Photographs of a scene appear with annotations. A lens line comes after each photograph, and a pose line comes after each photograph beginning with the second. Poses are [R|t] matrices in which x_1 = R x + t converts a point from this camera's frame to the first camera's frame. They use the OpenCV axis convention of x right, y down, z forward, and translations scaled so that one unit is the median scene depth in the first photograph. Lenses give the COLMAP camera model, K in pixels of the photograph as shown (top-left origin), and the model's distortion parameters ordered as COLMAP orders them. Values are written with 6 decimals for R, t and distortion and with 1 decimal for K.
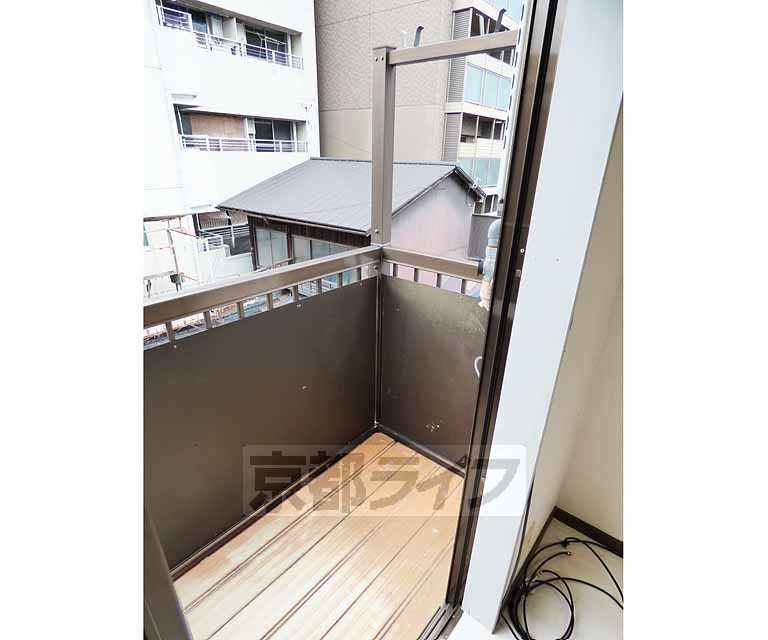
lens RADIAL K [[392.2, 0, 384.9], [0, 392.2, 322.4], [0, 0, 1]] dist [0.003498, 0.000708]
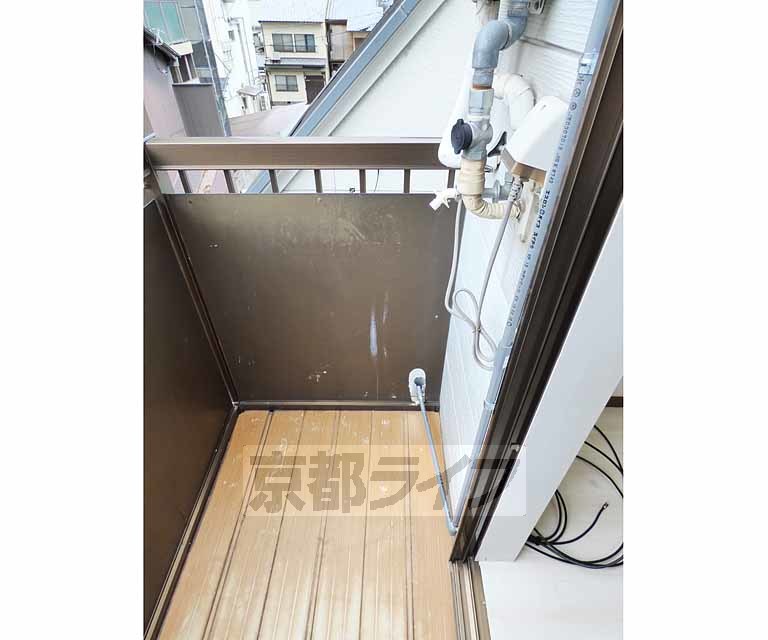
lens RADIAL K [[392.2, 0, 382.4], [0, 392.2, 322.9], [0, 0, 1]] dist [0.003498, 0.000708]
pose [[0.778208, -0.415673, 0.470753, -0.108383], [0.267274, 0.897542, 0.350690, -0.071362], [-0.568292, -0.147090, 0.809573, 0.335290]]
